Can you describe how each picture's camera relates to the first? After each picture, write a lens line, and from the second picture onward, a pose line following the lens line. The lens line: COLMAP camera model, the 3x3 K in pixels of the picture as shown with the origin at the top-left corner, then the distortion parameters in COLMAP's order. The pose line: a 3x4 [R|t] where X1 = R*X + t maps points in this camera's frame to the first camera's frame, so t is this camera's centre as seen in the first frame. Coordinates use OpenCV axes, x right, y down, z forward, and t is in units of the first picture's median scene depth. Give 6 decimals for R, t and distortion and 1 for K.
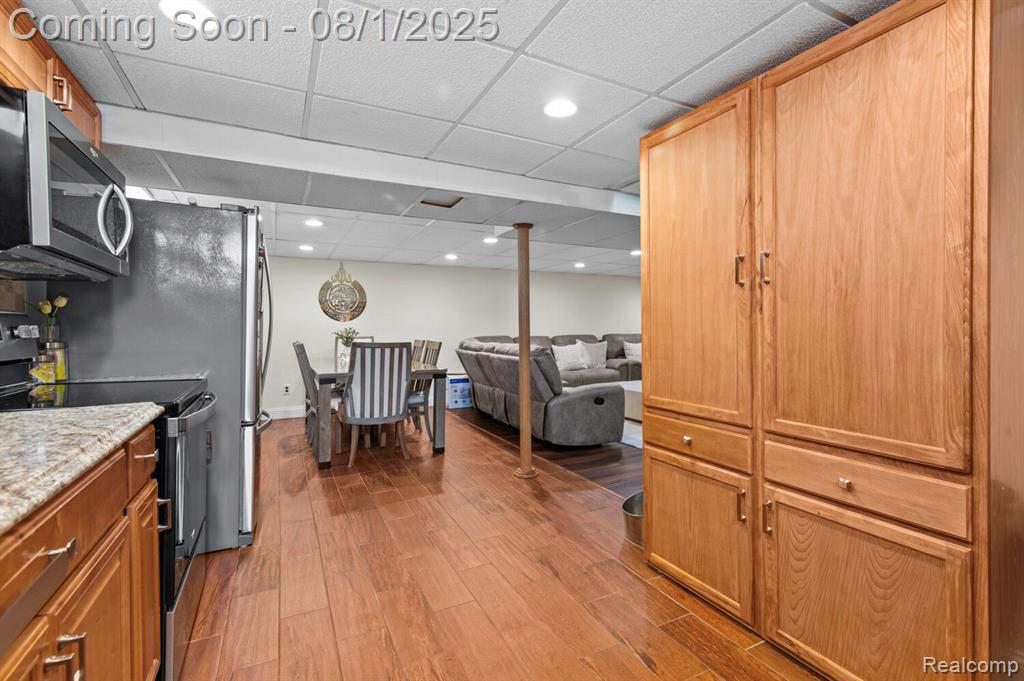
lens RADIAL K [[465.5, 0, 513.4], [0, 465.5, 333.0], [0, 0, 1]] dist [0.005460, 0.000720]
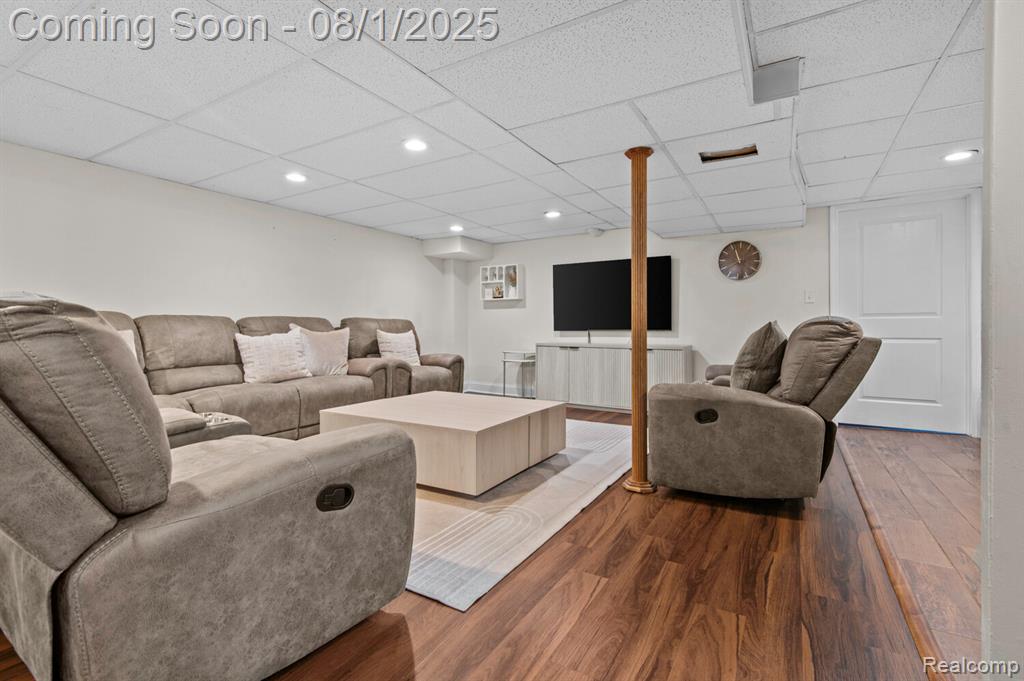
lens RADIAL K [[465.5, 0, 517.4], [0, 465.5, 335.0], [0, 0, 1]] dist [0.005460, 0.000720]
pose [[0.849058, 0.003231, 0.528290, 0.073975], [-0.003668, 0.999993, -0.000220, 0.025972], [-0.528288, -0.001752, 0.849064, 0.404647]]
